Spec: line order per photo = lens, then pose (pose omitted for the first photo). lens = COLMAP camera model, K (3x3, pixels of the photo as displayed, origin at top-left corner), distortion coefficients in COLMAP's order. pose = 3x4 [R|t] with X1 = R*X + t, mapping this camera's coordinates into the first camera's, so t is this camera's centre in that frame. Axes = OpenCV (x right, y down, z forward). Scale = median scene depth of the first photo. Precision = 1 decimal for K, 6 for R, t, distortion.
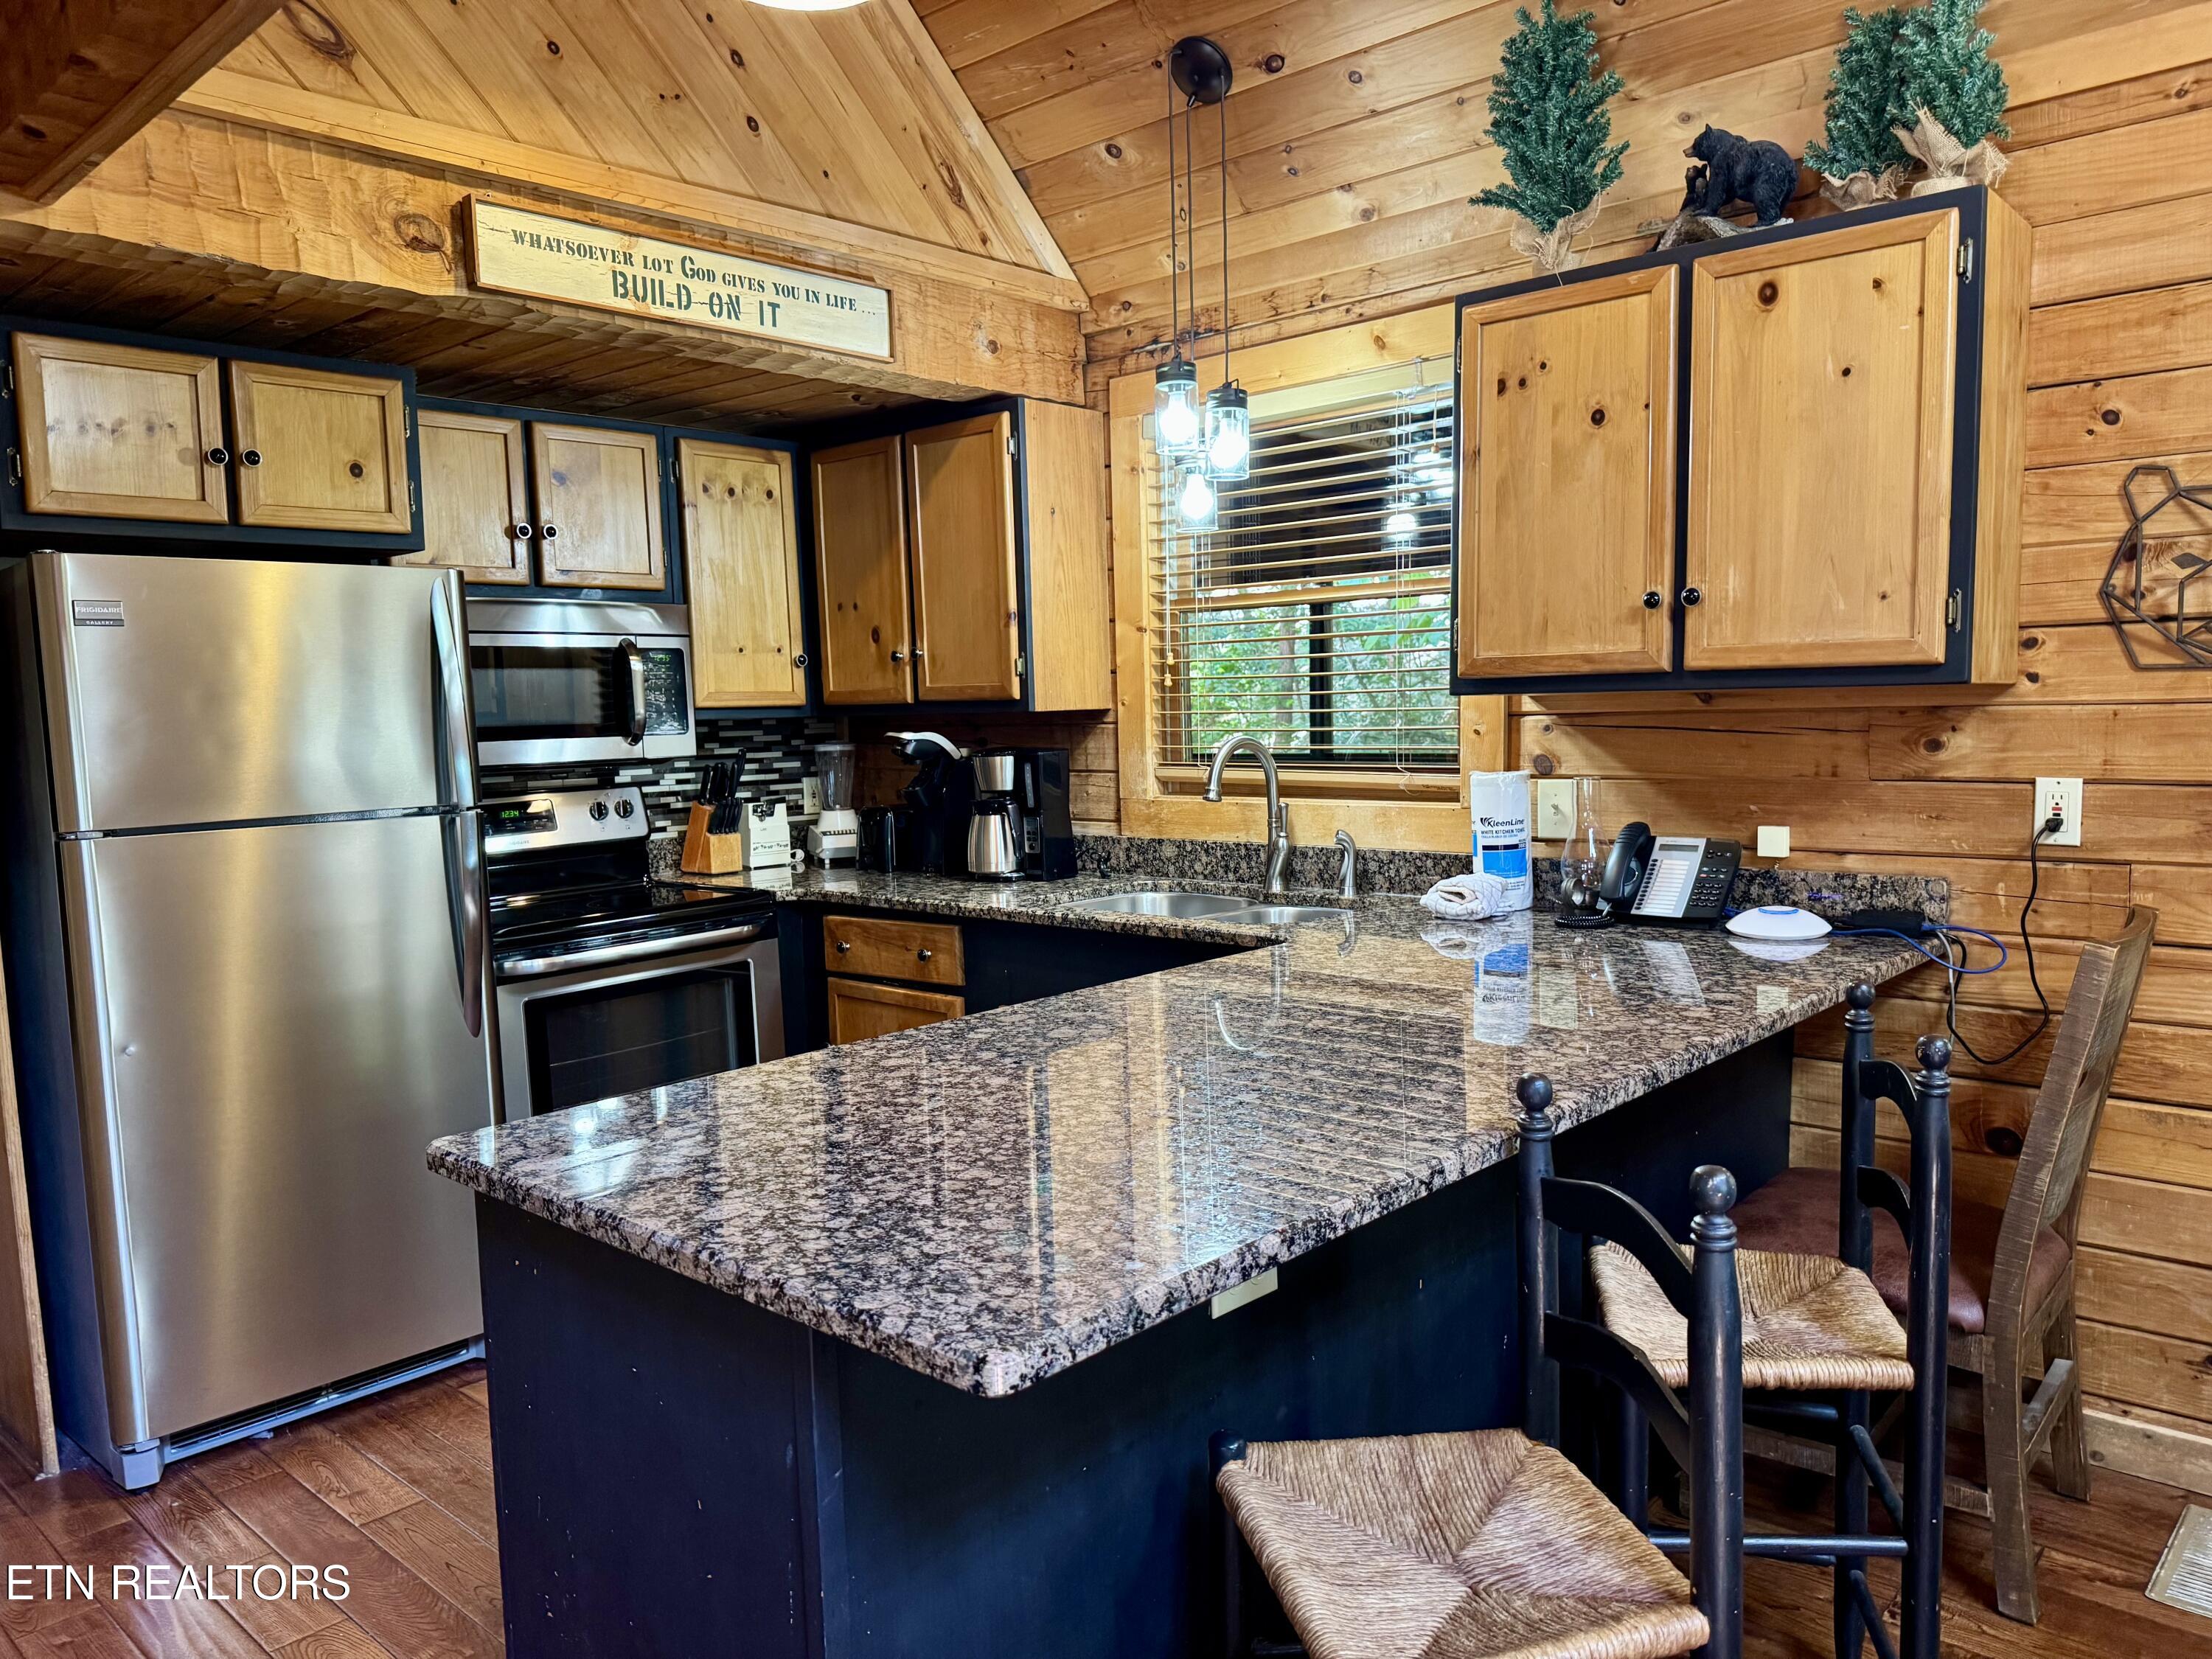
lens RADIAL K [[1546.5, 0, 1124.7], [0, 1546.5, 847.0], [0, 0, 1]] dist [0.056931, -0.081973]
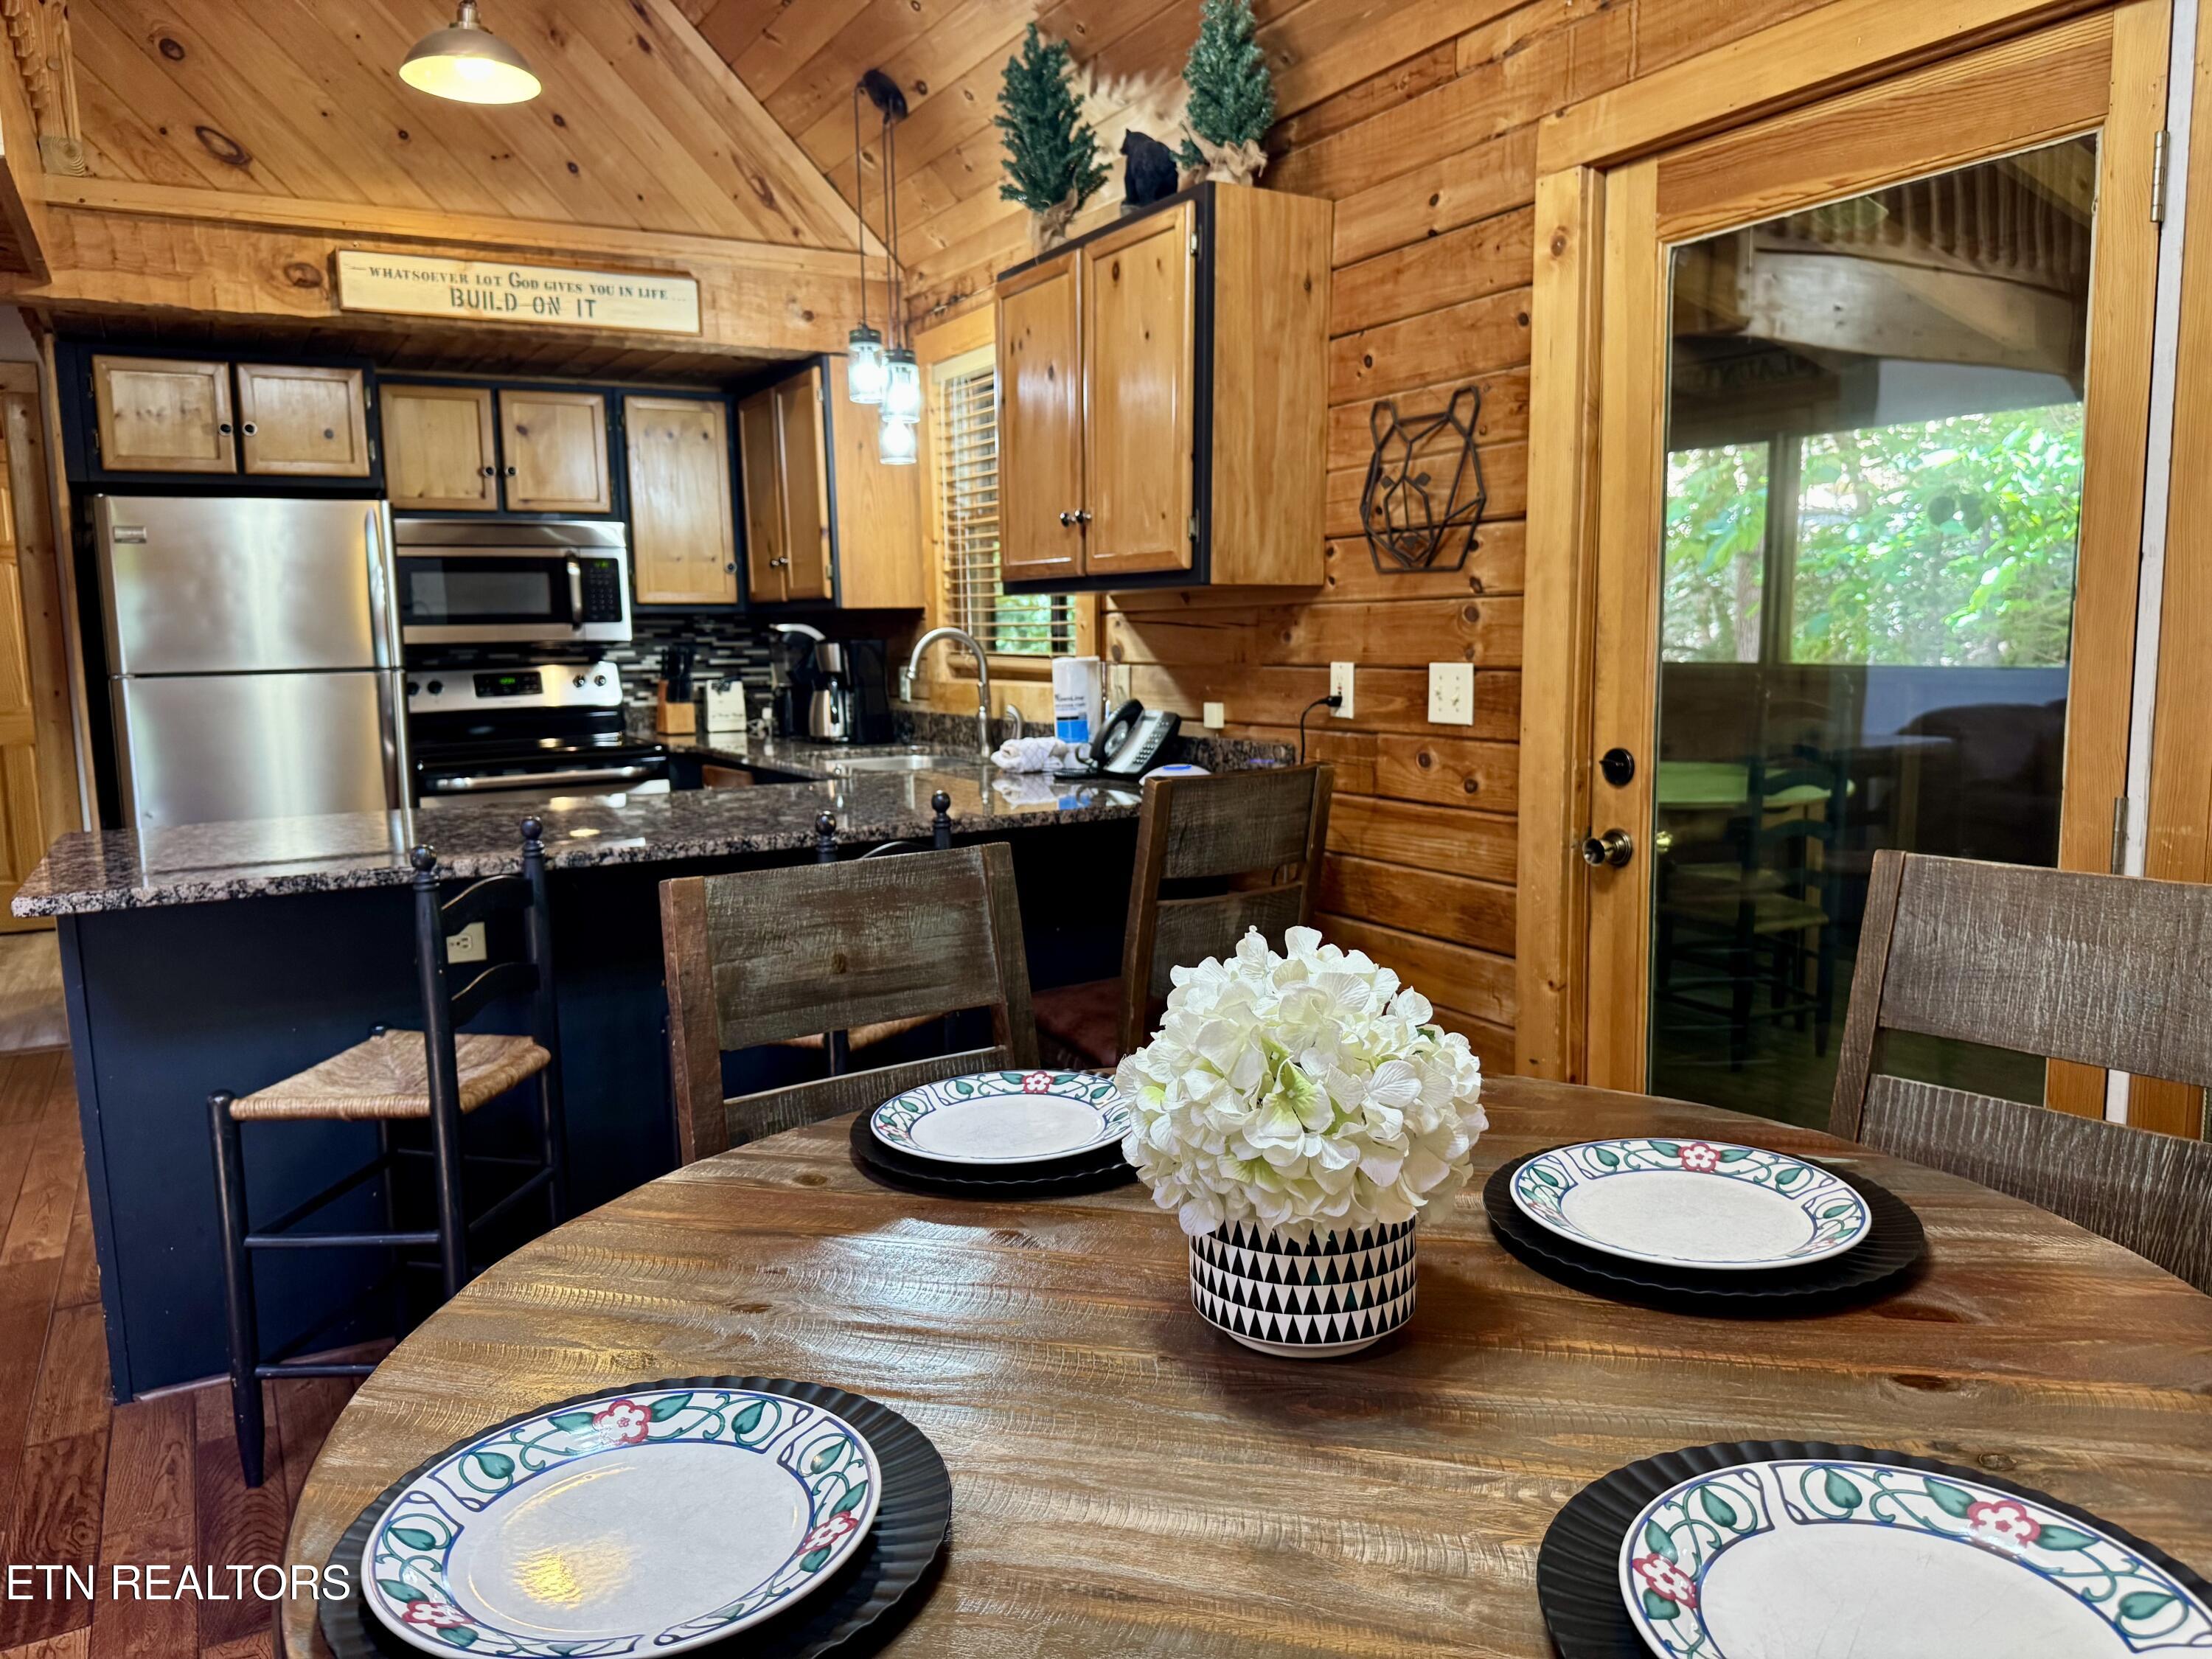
lens RADIAL K [[1546.5, 0, 1086.3], [0, 1546.5, 835.0], [0, 0, 1]] dist [0.056931, -0.081973]
pose [[0.950946, 0.052079, -0.304943, 0.623419], [-0.037559, 0.997872, 0.053293, 0.026468], [0.307069, -0.039226, 0.950878, -0.174011]]
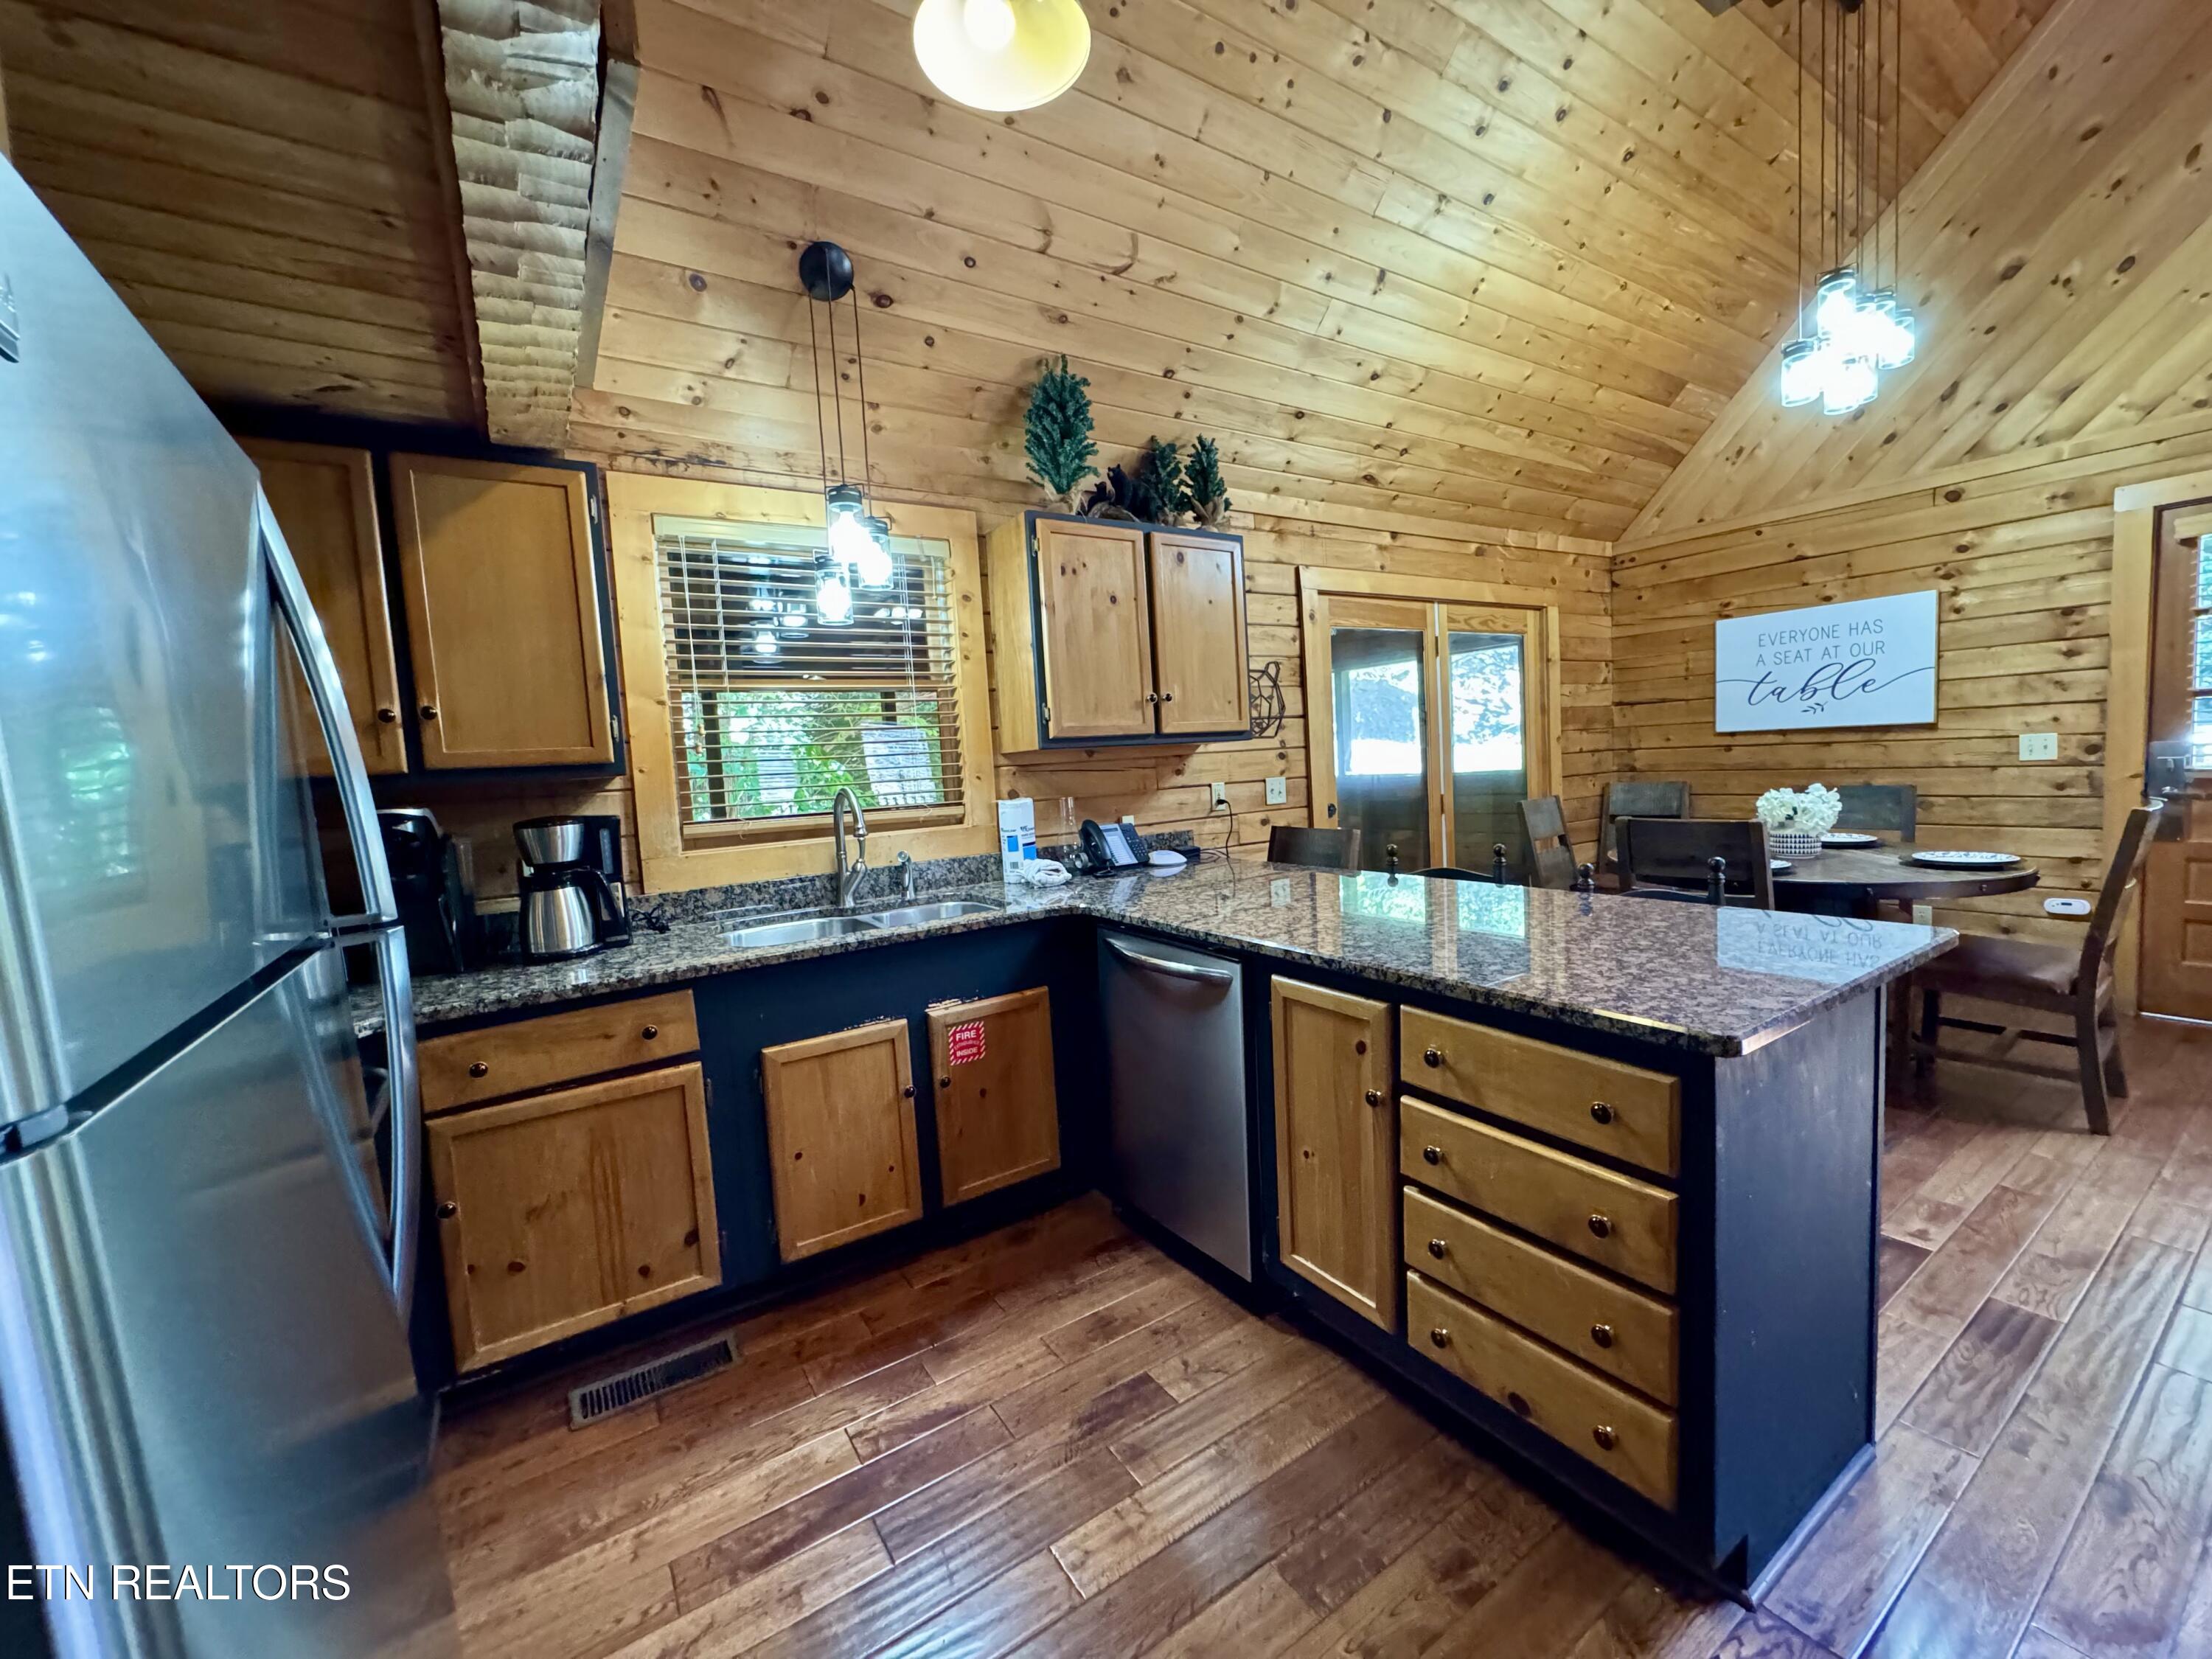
lens RADIAL K [[875.2, 0, 1100.1], [0, 875.2, 829.7], [0, 0, 1]] dist [-0.006426, -0.000136]
pose [[0.262591, -0.067533, 0.962541, -0.624414], [0.140366, 0.989610, 0.031139, -0.032556], [-0.954643, 0.126931, 0.269342, 0.656177]]
